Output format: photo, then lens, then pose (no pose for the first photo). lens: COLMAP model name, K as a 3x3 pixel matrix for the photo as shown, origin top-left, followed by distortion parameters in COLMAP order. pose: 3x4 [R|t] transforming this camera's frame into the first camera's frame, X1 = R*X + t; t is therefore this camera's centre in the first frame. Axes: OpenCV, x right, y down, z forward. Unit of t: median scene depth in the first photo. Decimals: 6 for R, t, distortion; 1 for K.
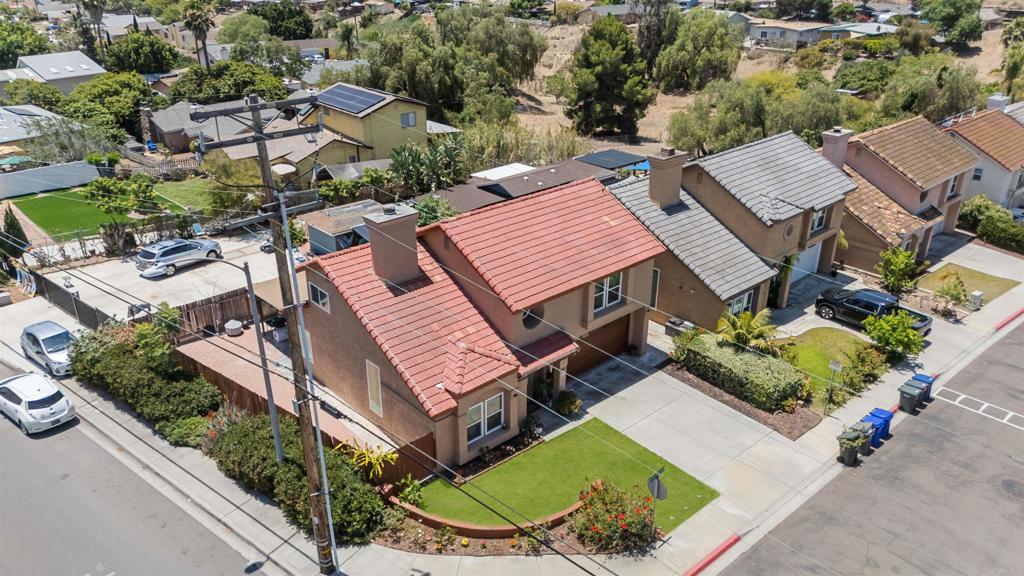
lens RADIAL K [[755.6, 0, 517.7], [0, 755.6, 289.6], [0, 0, 1]] dist [0.067541, -0.050322]
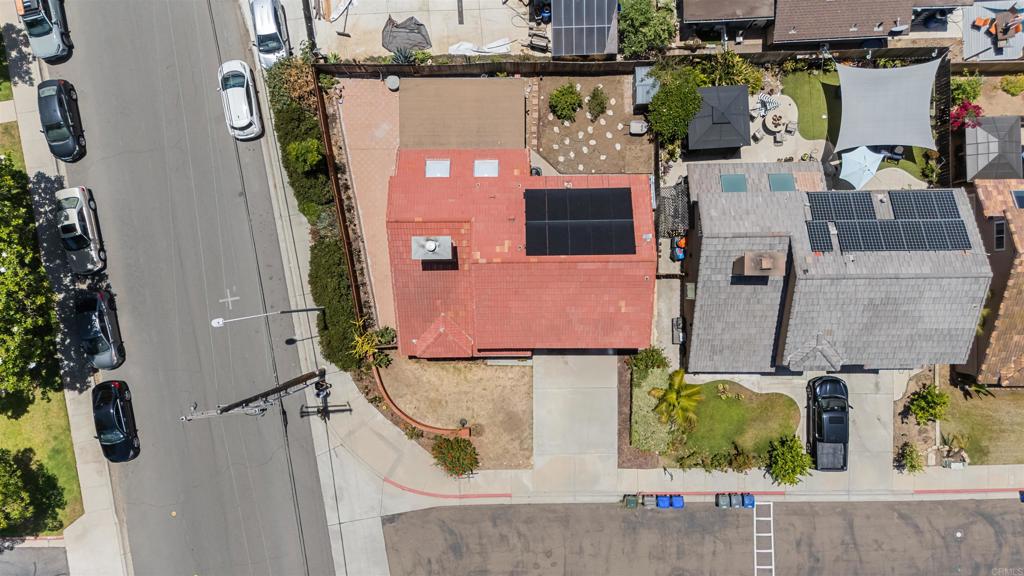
lens RADIAL K [[755.6, 0, 513.7], [0, 755.6, 284.7], [0, 0, 1]] dist [0.067541, -0.050322]
pose [[0.745540, 0.666449, -0.003923, -0.011750], [-0.272774, 0.310505, 0.910594, -0.629405], [0.608082, -0.677814, 0.413284, 0.264511]]
